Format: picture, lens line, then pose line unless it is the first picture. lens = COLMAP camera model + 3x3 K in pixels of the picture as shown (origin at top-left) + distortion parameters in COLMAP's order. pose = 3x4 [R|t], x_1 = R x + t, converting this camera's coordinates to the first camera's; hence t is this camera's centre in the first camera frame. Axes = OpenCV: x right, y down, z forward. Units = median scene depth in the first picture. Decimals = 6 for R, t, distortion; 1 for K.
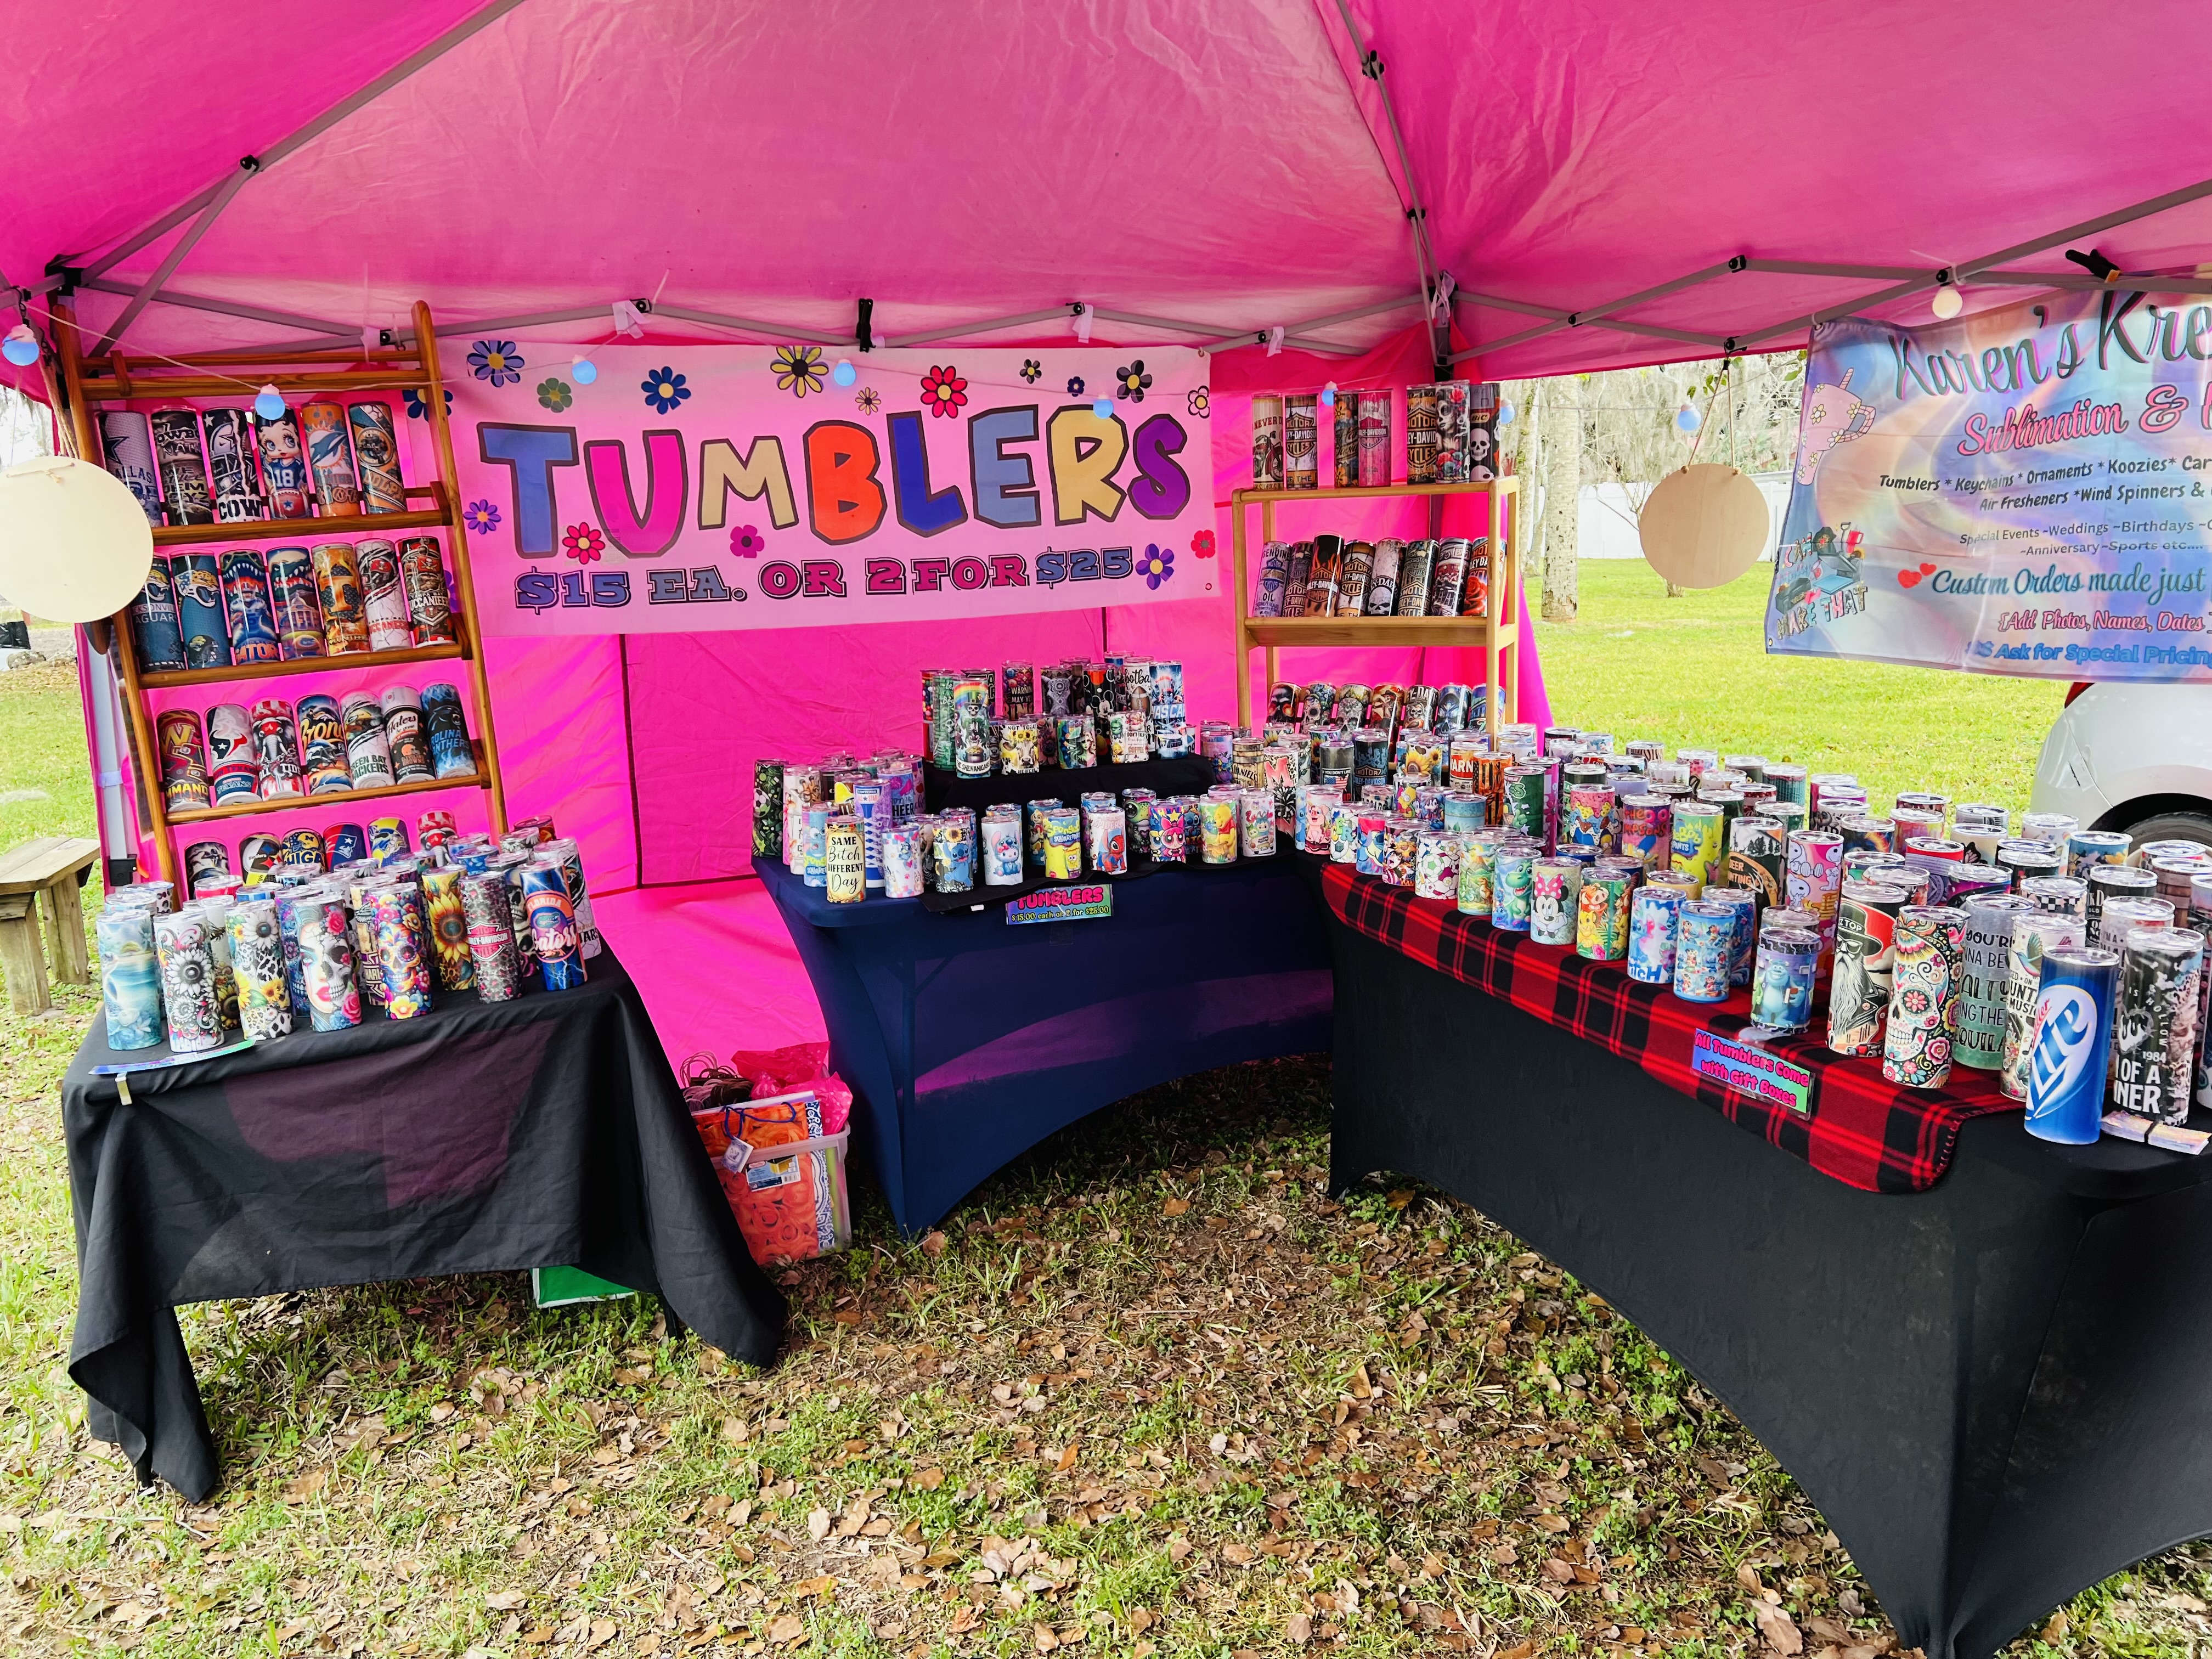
lens RADIAL K [[1605.7, 0, 1105.7], [0, 1605.7, 832.3], [0, 0, 1]] dist [0.007089, -0.003660]
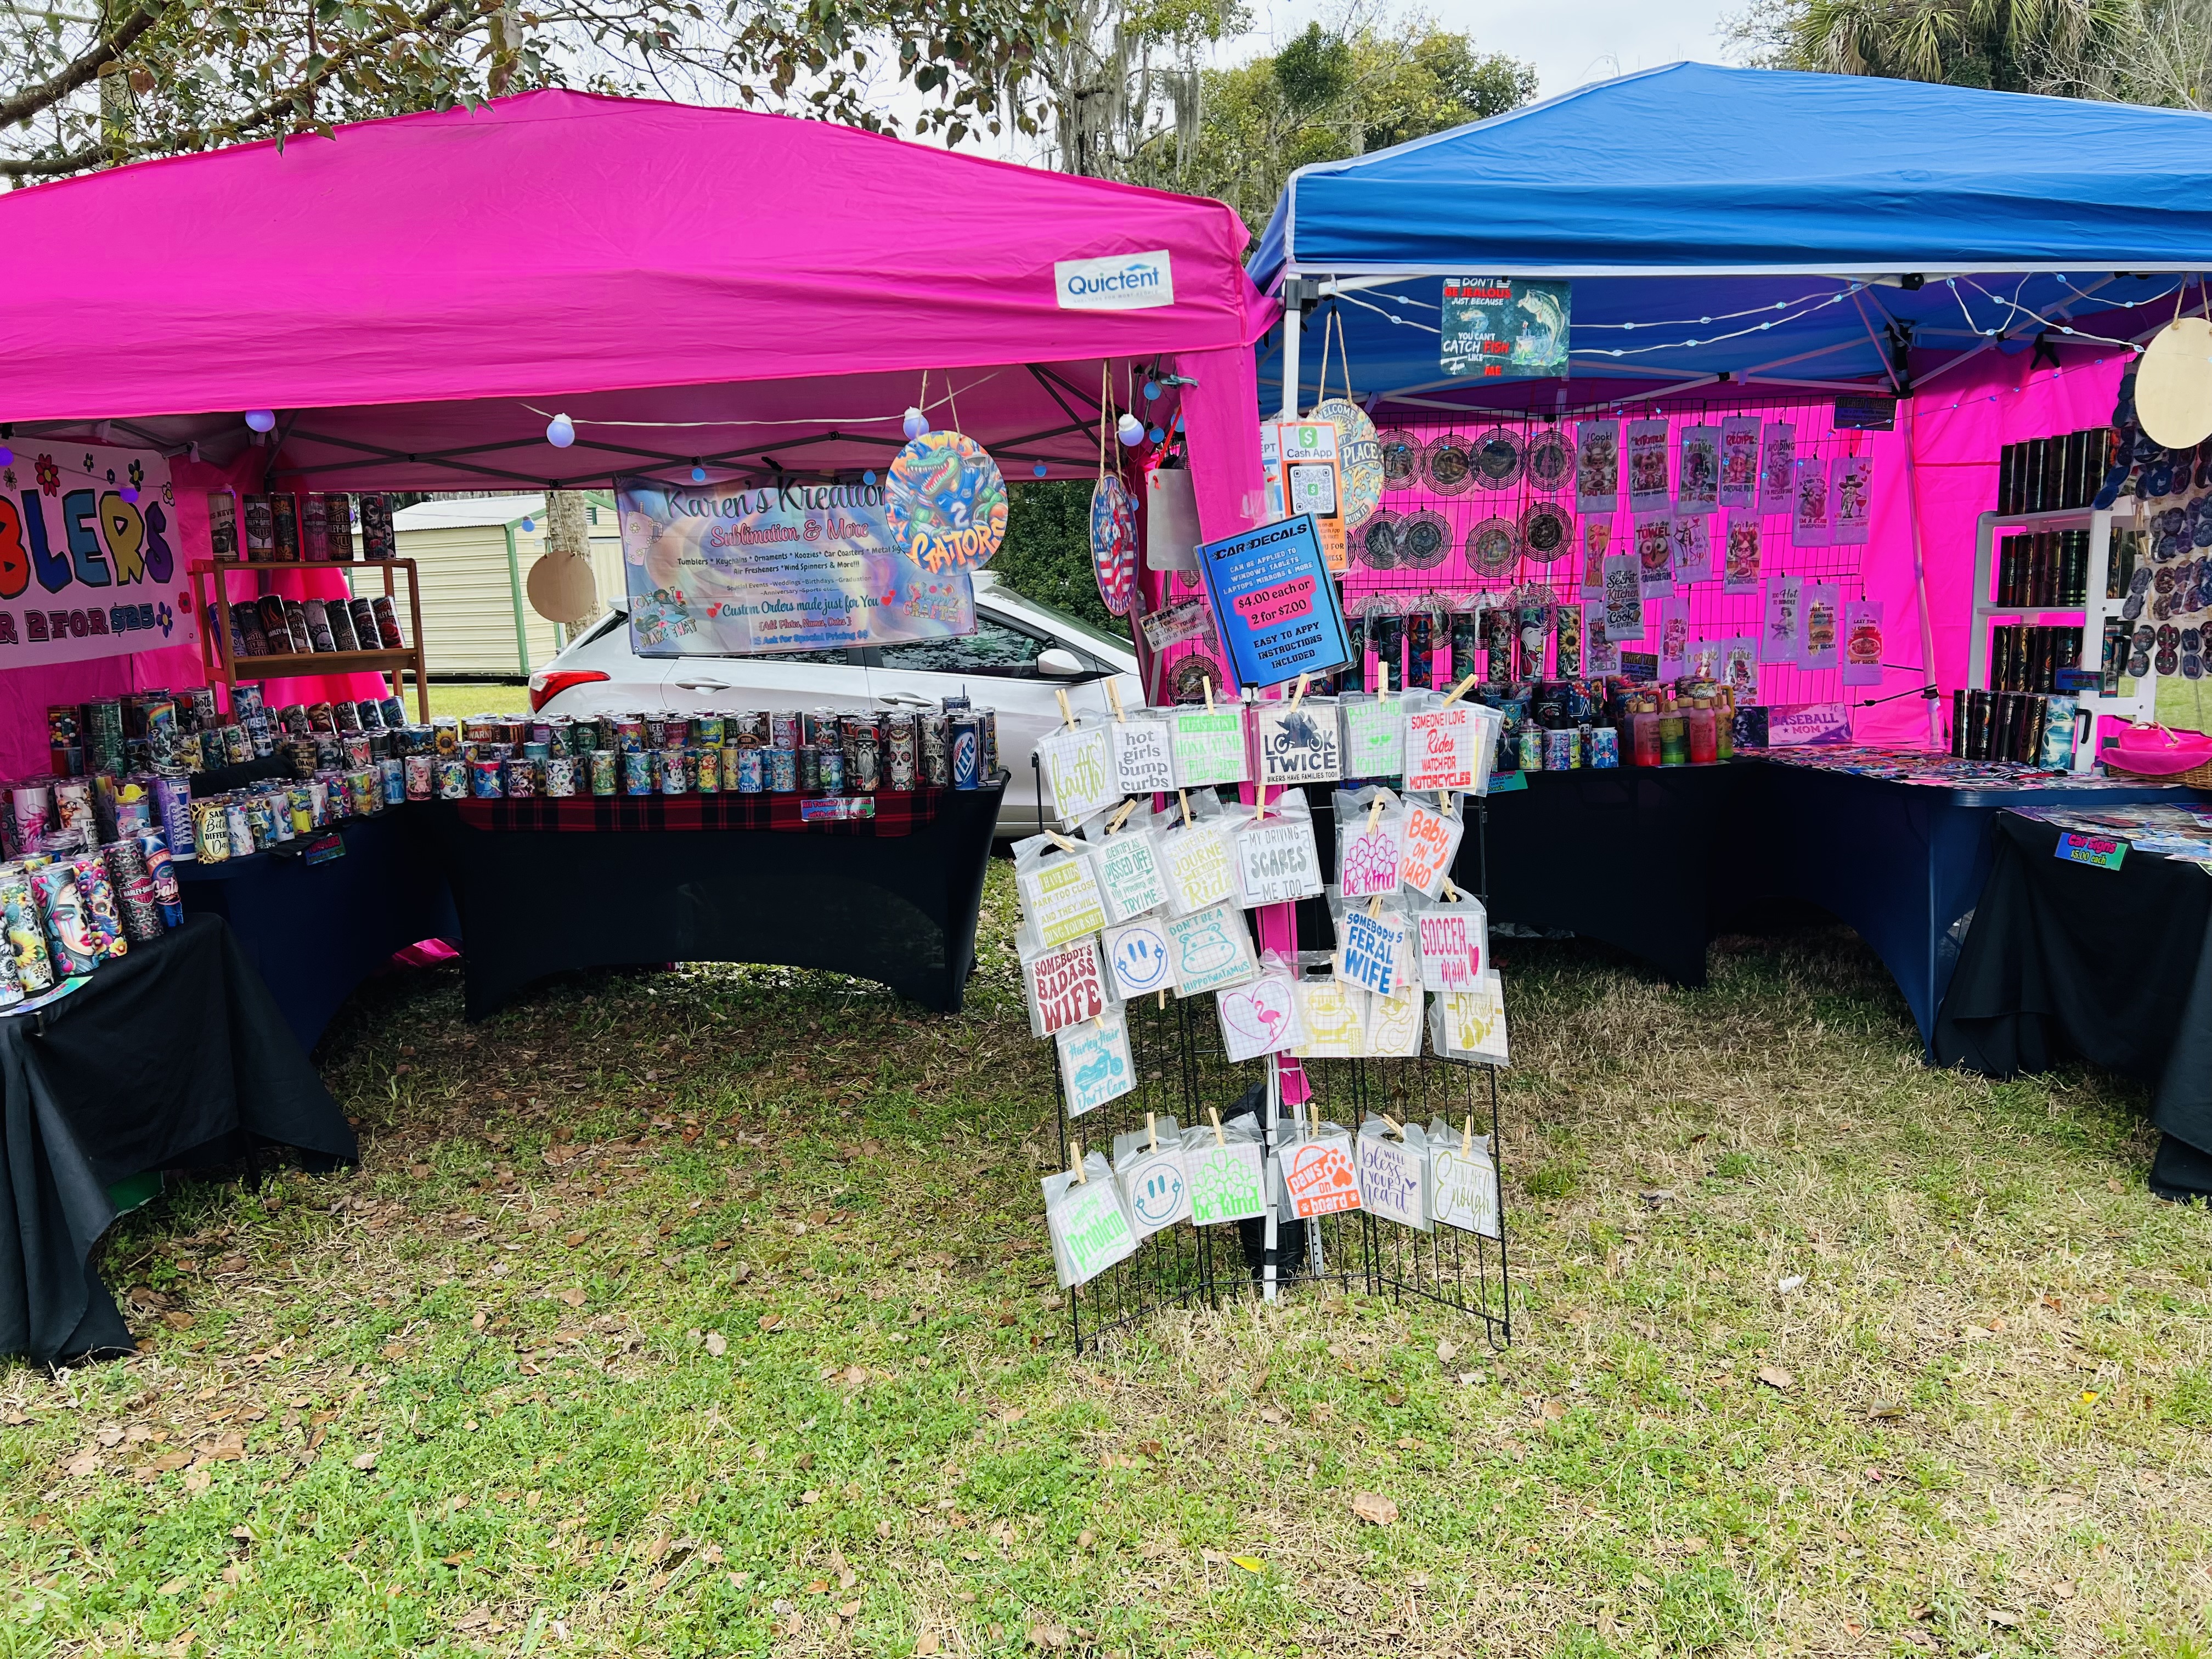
lens RADIAL K [[1605.7, 0, 1107.7], [0, 1605.7, 830.1], [0, 0, 1]] dist [0.007089, -0.003660]
pose [[0.388993, -0.132317, 0.911689, -1.150588], [0.193935, 0.979216, 0.059371, 0.088178], [-0.900596, 0.153713, 0.406569, -0.214174]]
